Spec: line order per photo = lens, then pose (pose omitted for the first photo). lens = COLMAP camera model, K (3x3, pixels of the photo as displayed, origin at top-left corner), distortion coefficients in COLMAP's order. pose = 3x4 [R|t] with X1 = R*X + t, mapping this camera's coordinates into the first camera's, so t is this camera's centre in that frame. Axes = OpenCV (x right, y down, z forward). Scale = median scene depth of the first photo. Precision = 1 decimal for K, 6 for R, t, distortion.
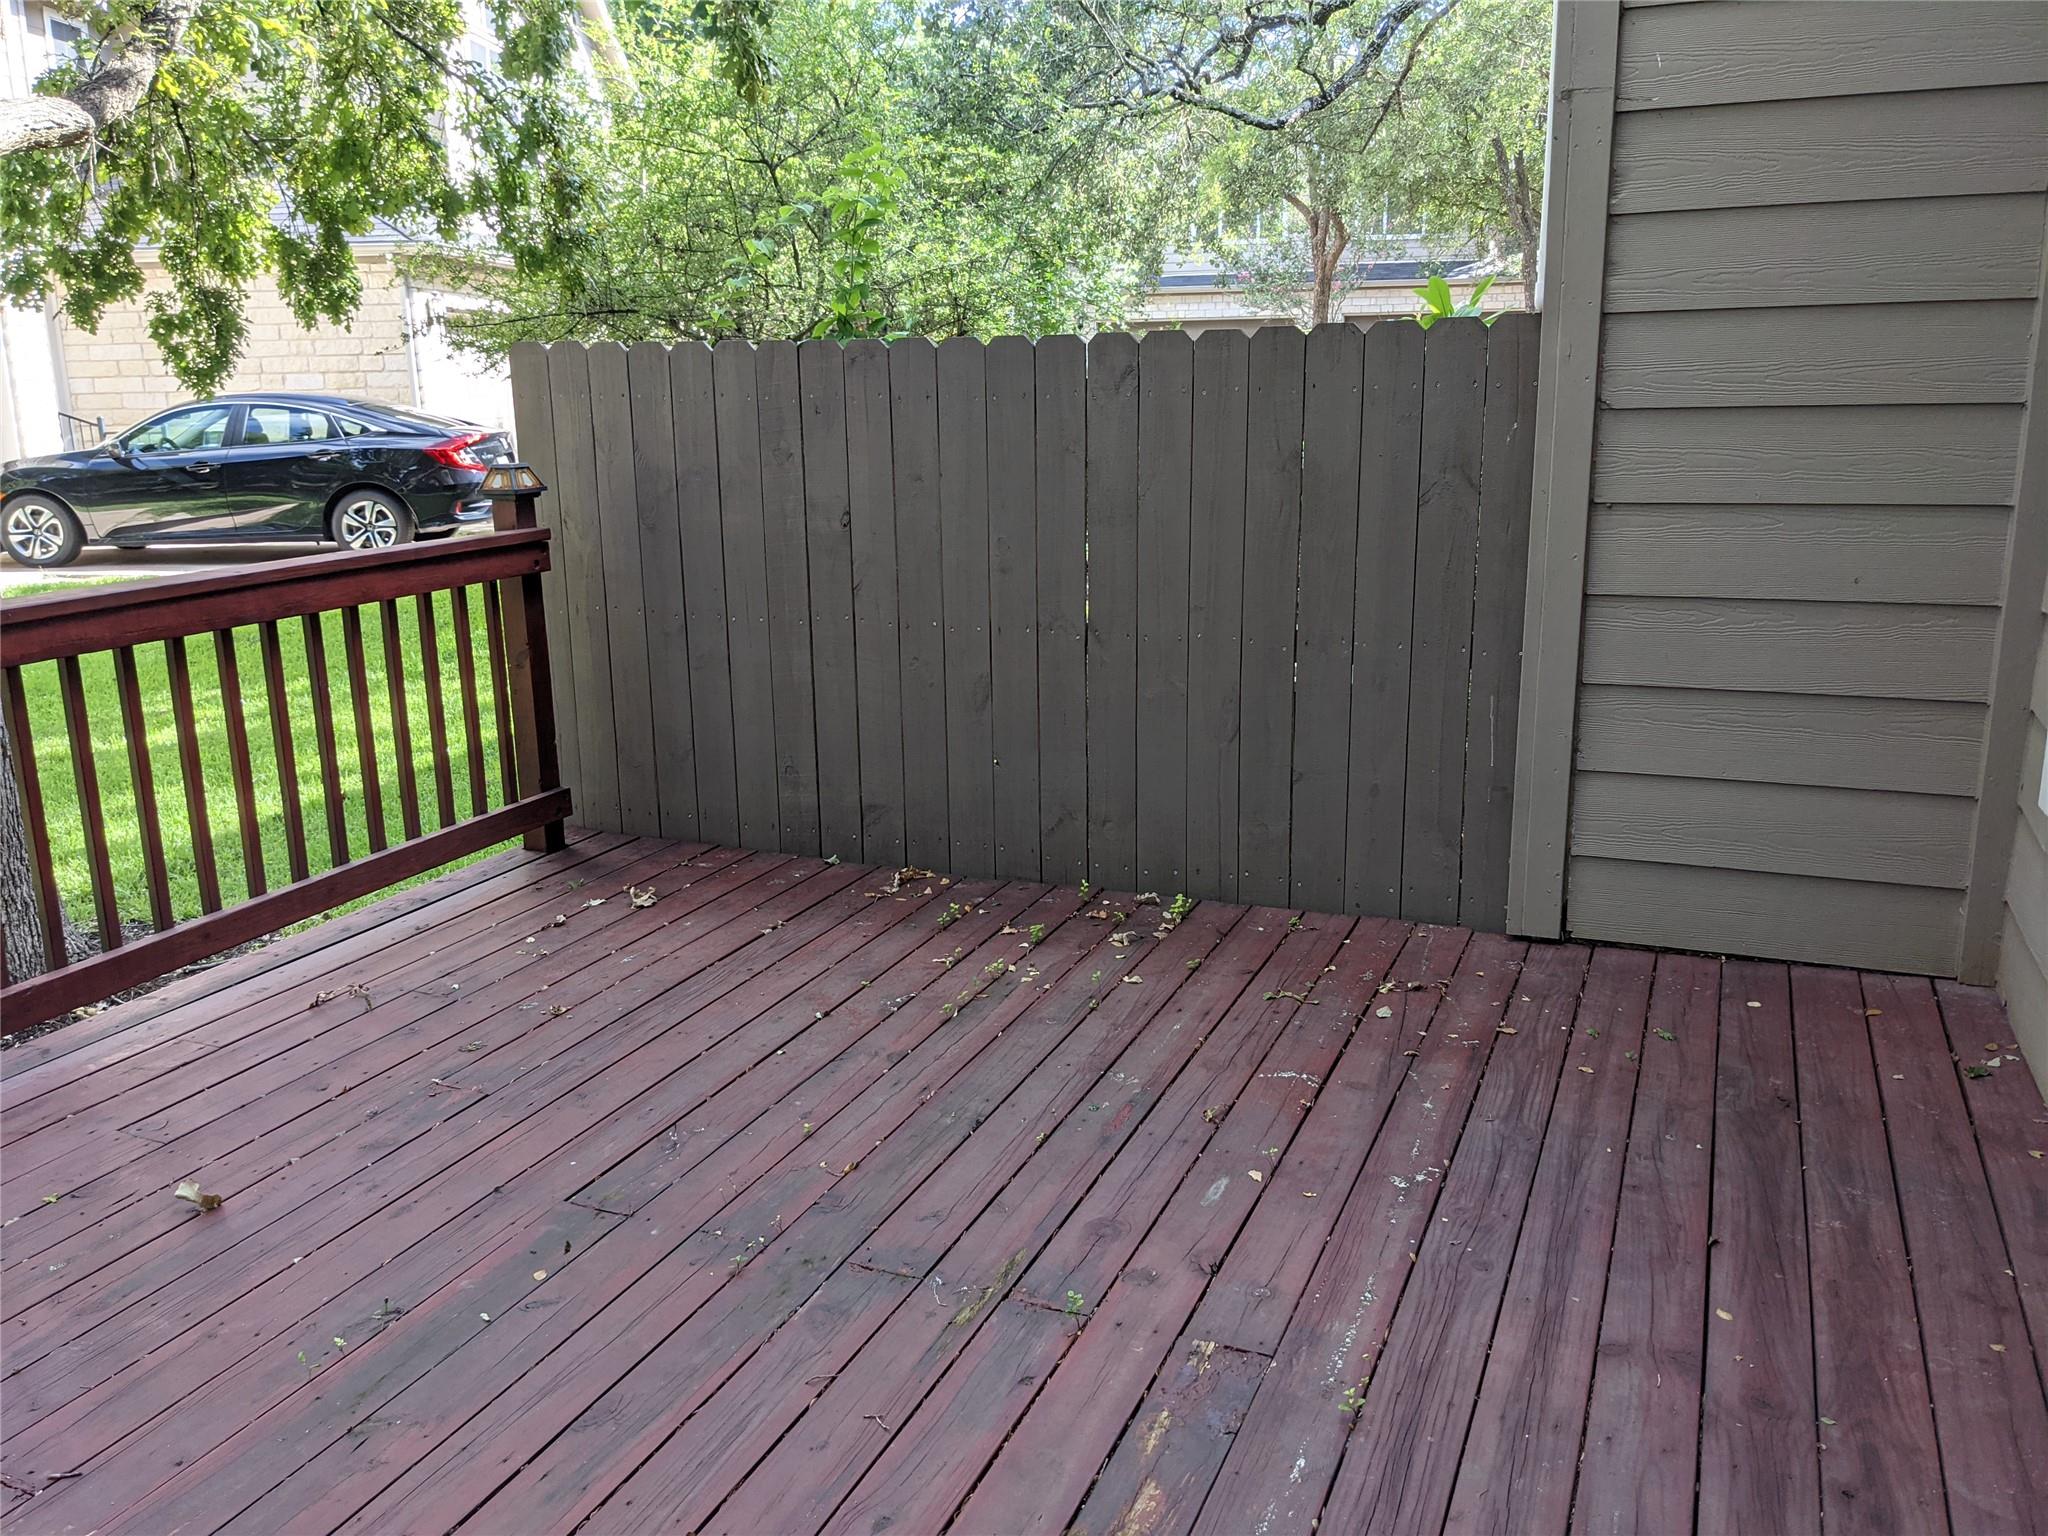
lens RADIAL K [[1604.3, 0, 1047.8], [0, 1604.3, 769.0], [0, 0, 1]] dist [0.054822, -0.090717]
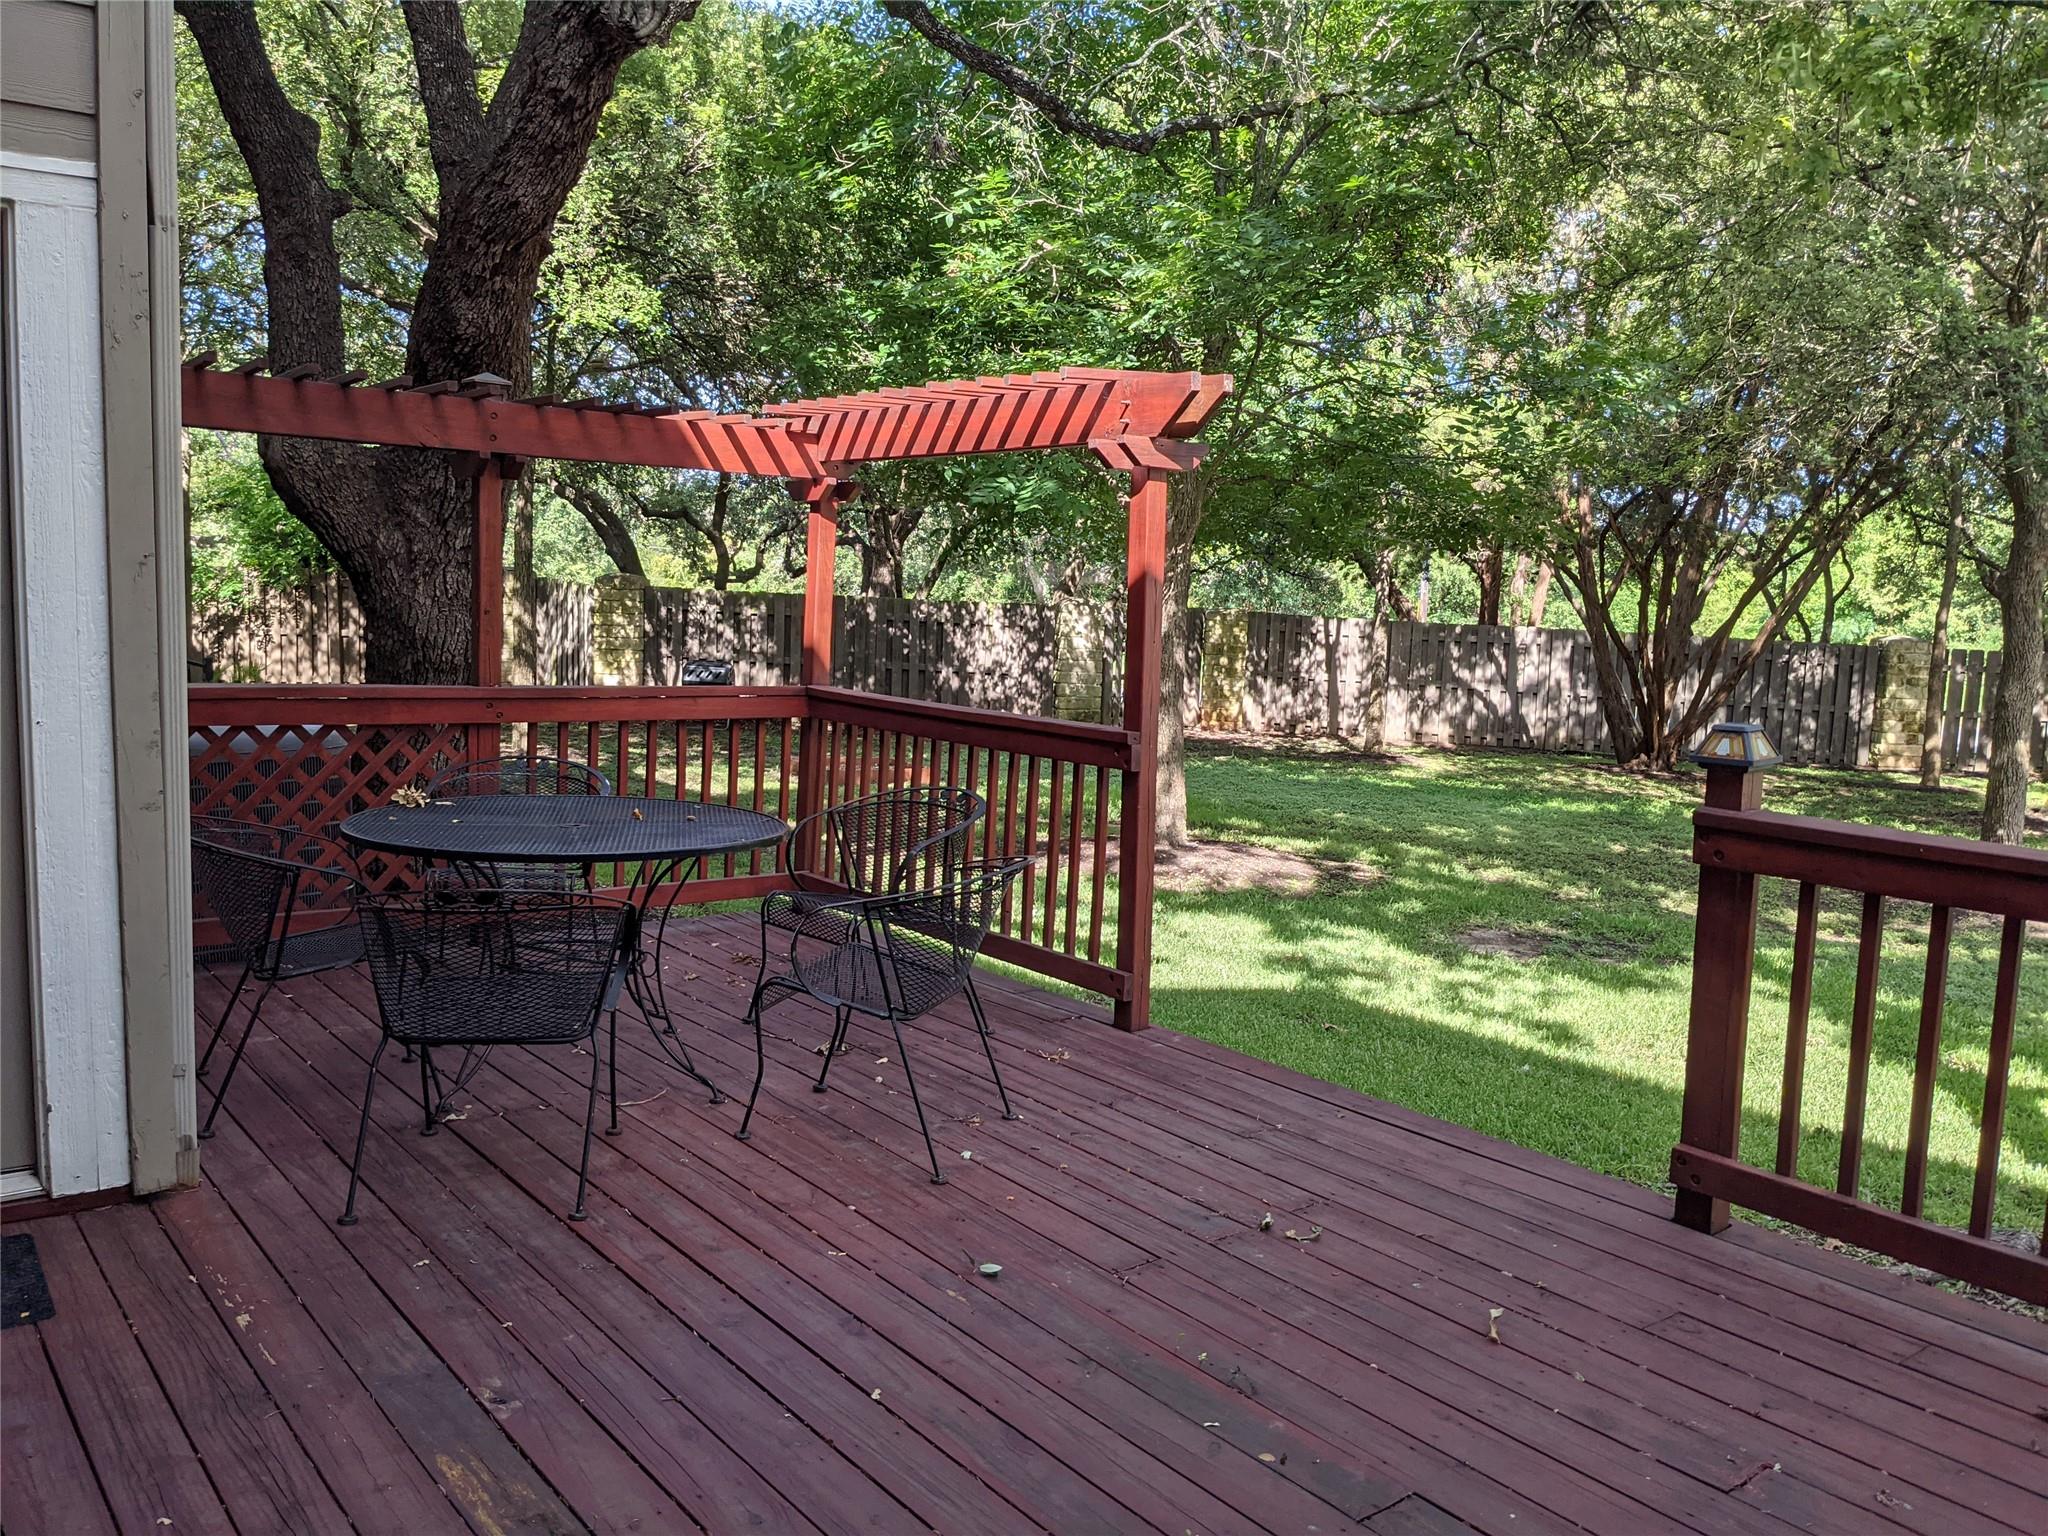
lens RADIAL K [[1601.1, 0, 1015.4], [0, 1601.1, 768.1], [0, 0, 1]] dist [0.053604, -0.090449]
pose [[-0.510219, 0.086896, -0.855643, 0.526201], [-0.229326, 0.945117, 0.232729, -0.263309], [0.828907, 0.314964, -0.462289, 1.037616]]
